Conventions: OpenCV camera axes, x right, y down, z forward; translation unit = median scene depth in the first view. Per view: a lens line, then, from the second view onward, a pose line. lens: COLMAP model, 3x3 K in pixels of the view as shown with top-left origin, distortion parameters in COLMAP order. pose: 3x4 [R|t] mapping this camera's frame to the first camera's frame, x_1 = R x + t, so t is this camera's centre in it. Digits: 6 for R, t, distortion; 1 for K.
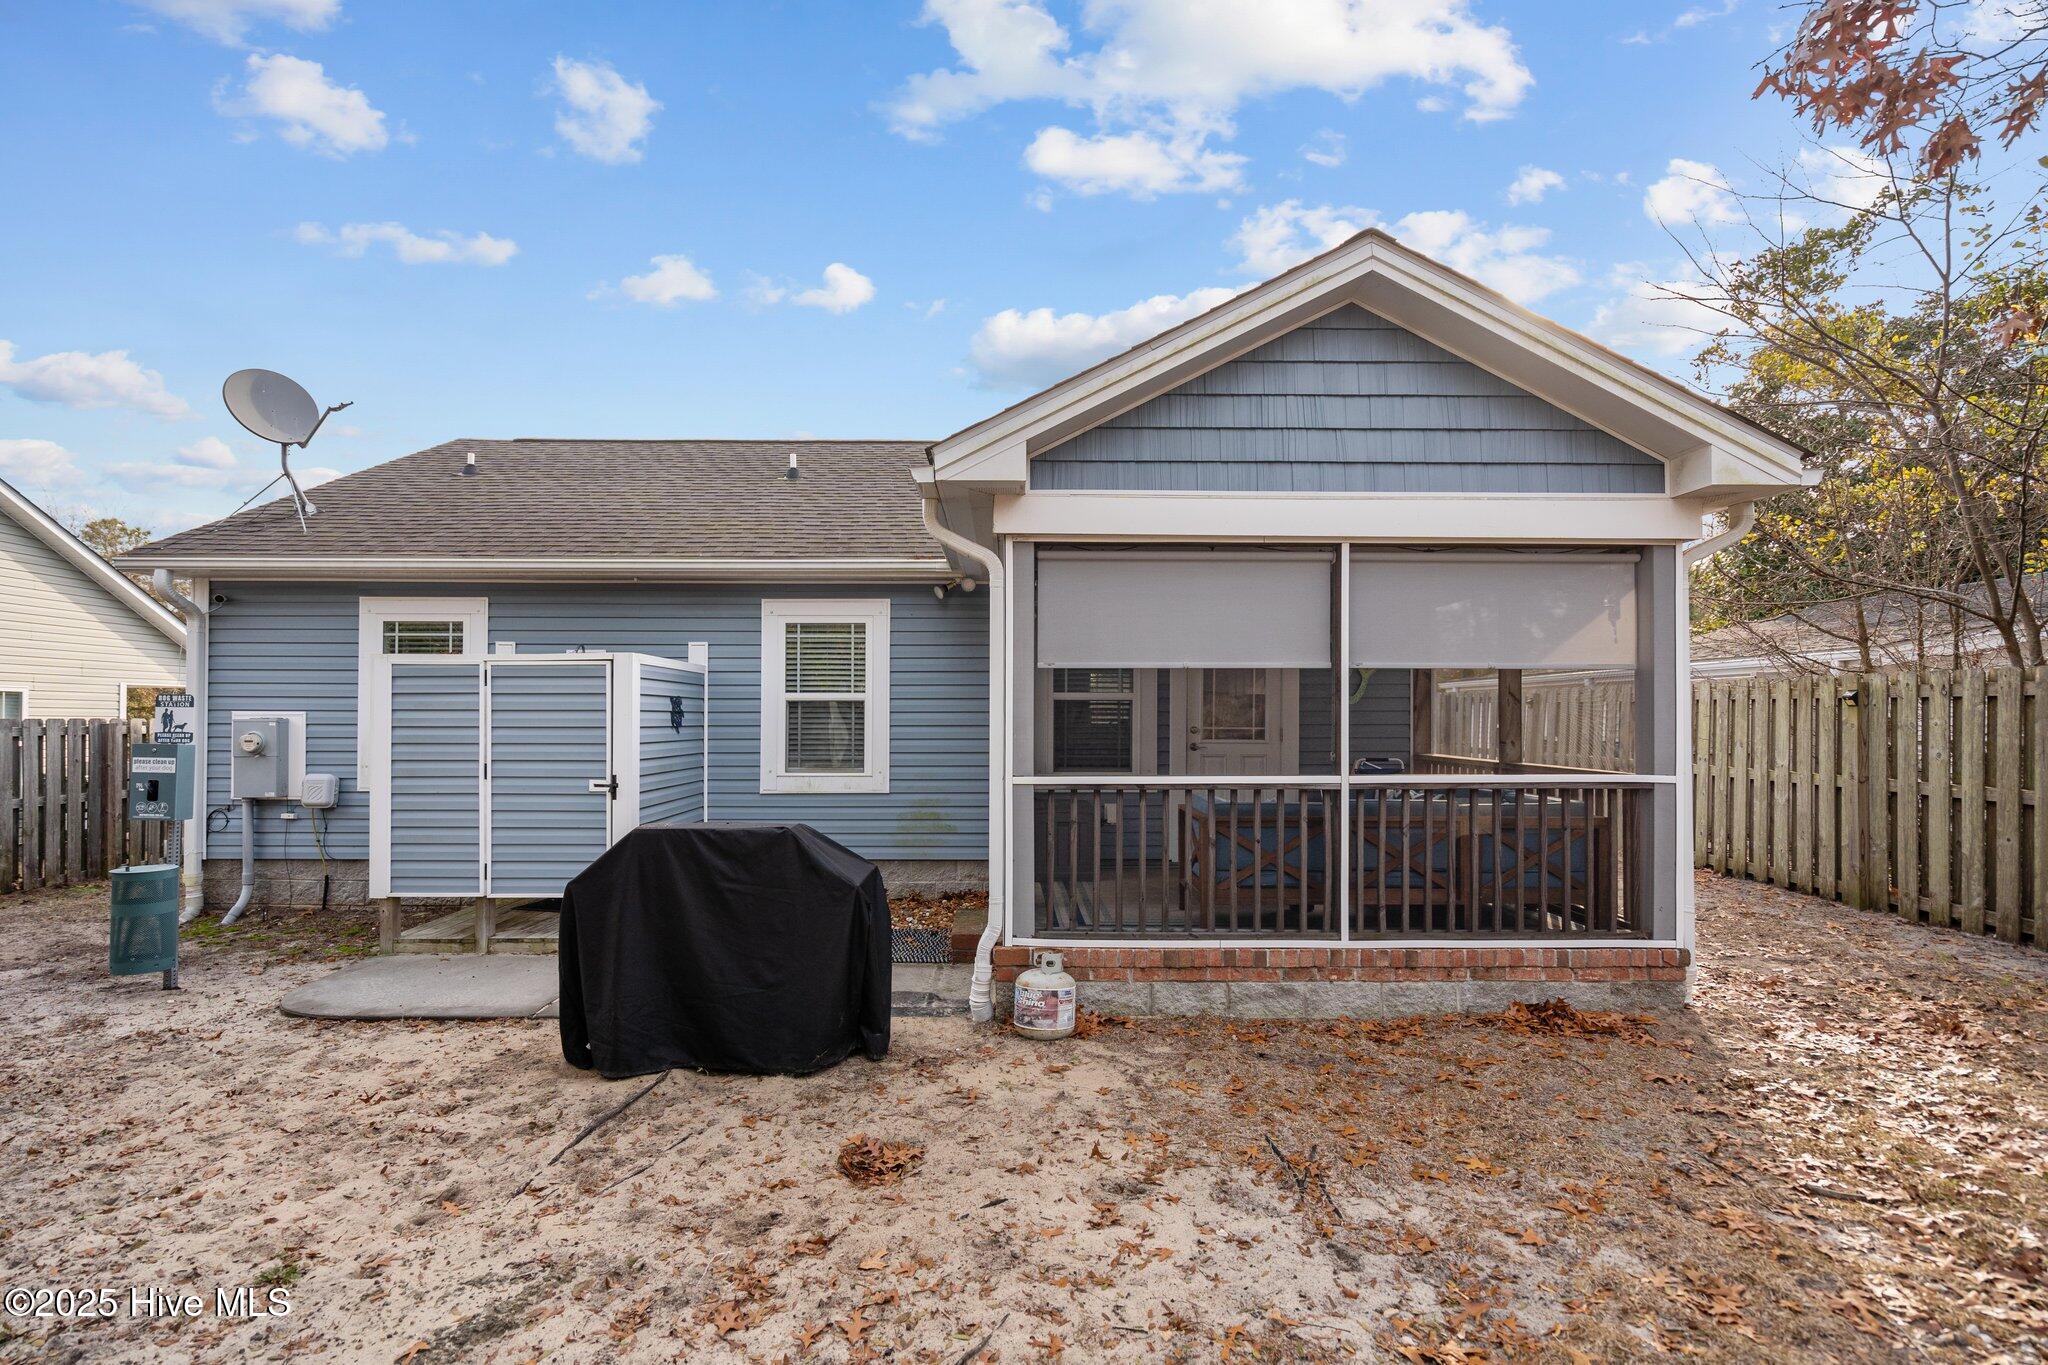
lens RADIAL K [[945.5, 0, 1020.2], [0, 945.5, 710.7], [0, 0, 1]] dist [-0.000411, 0.000254]
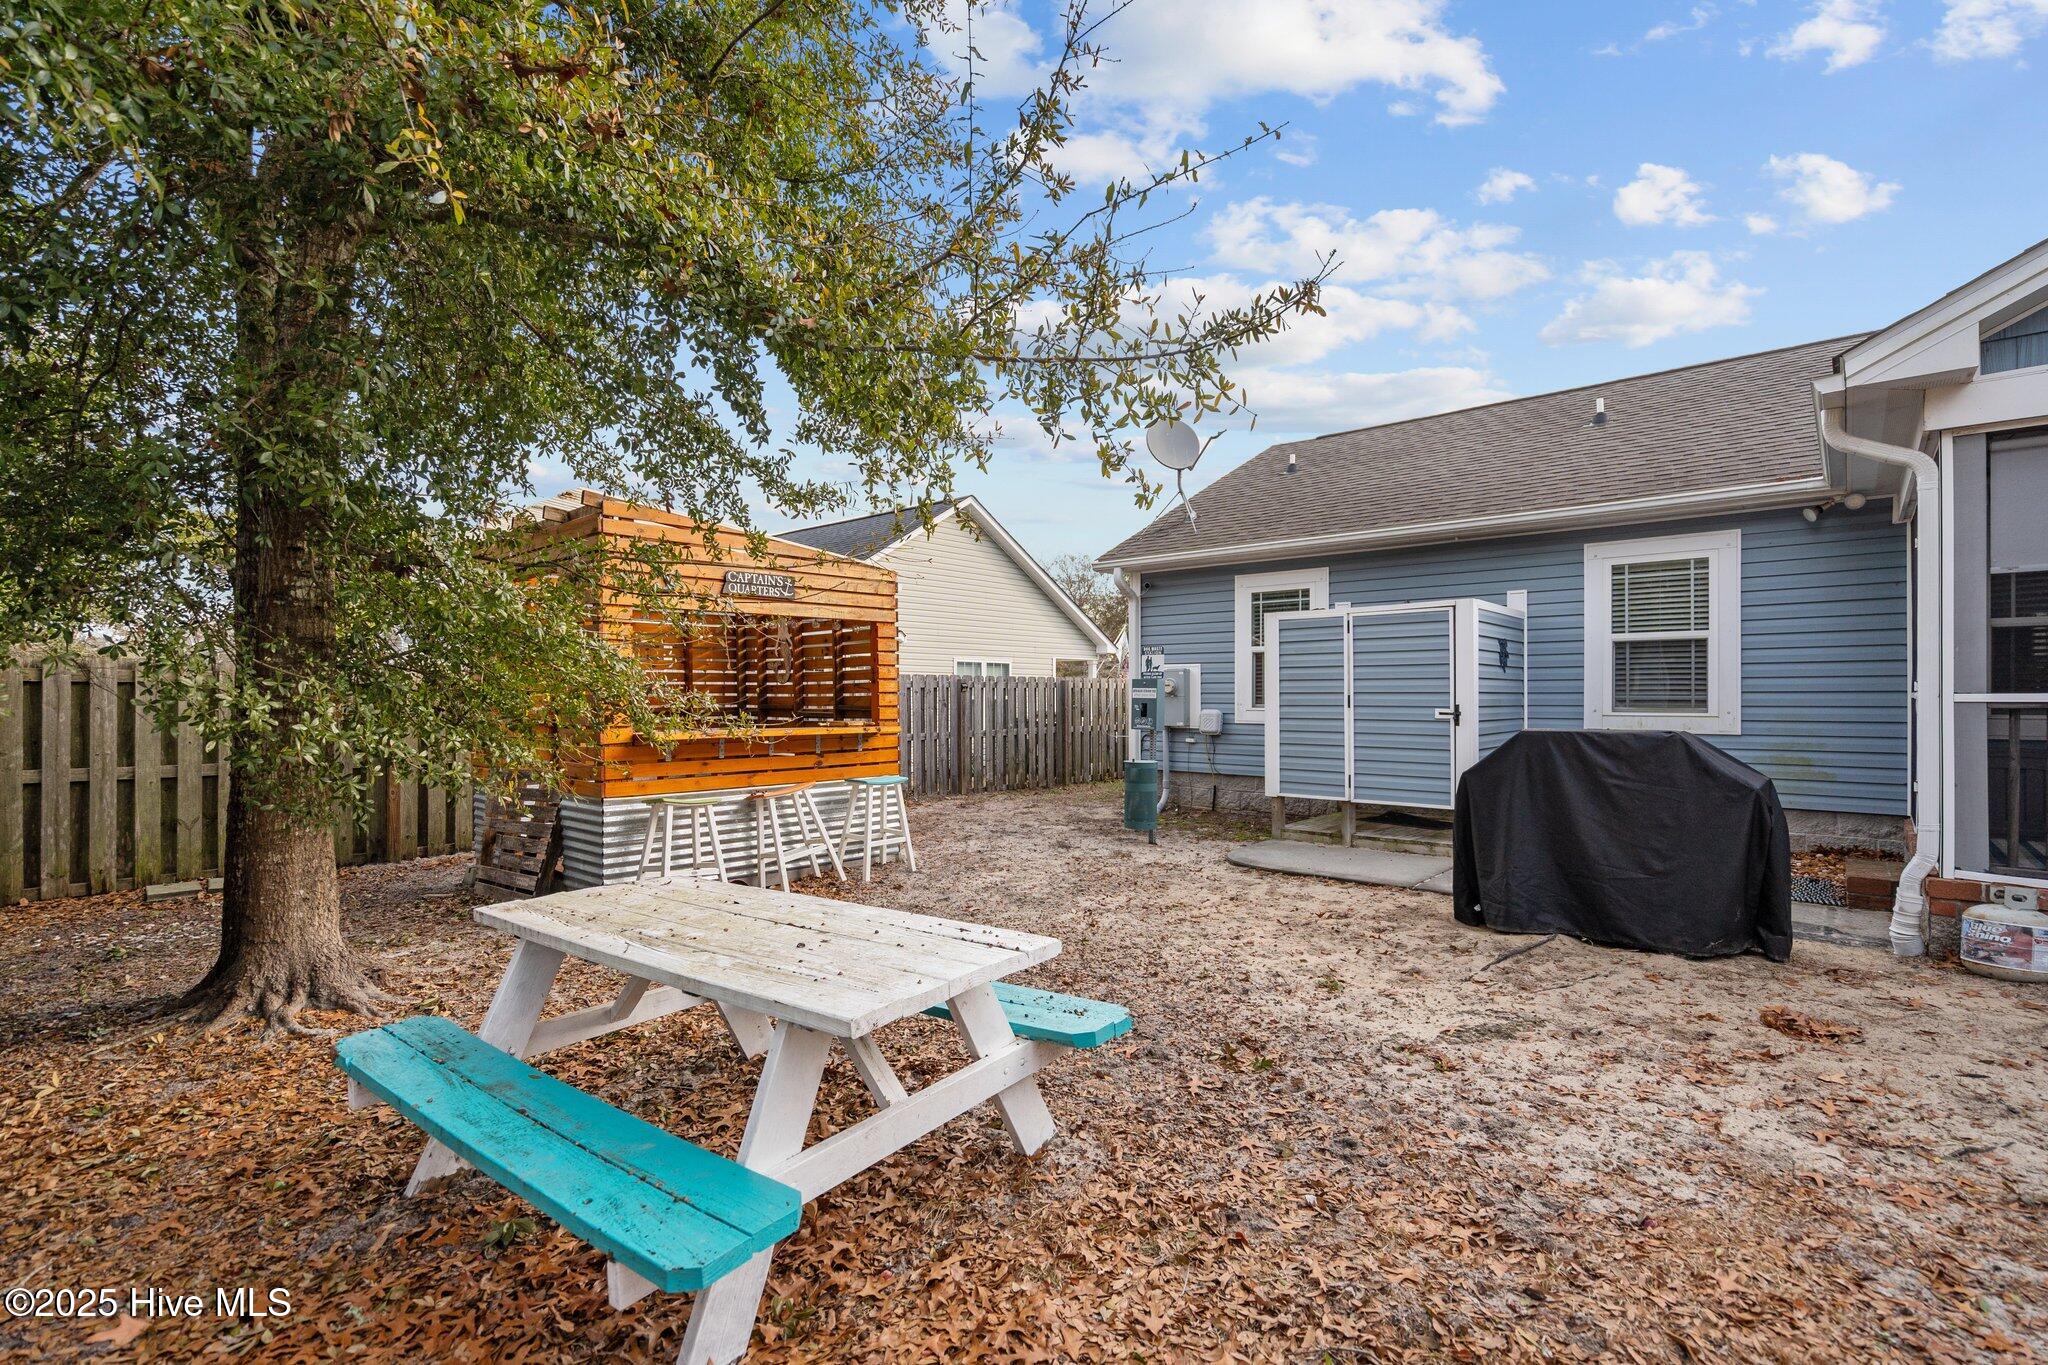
lens RADIAL K [[942.7, 0, 1019.6], [0, 942.7, 693.9], [0, 0, 1]] dist [0.002132, 0.000647]
pose [[0.742957, -0.002972, -0.669332, -0.052867], [0.006379, 0.999976, 0.002640, 0.048270], [0.669309, -0.006231, 0.742958, -0.222546]]
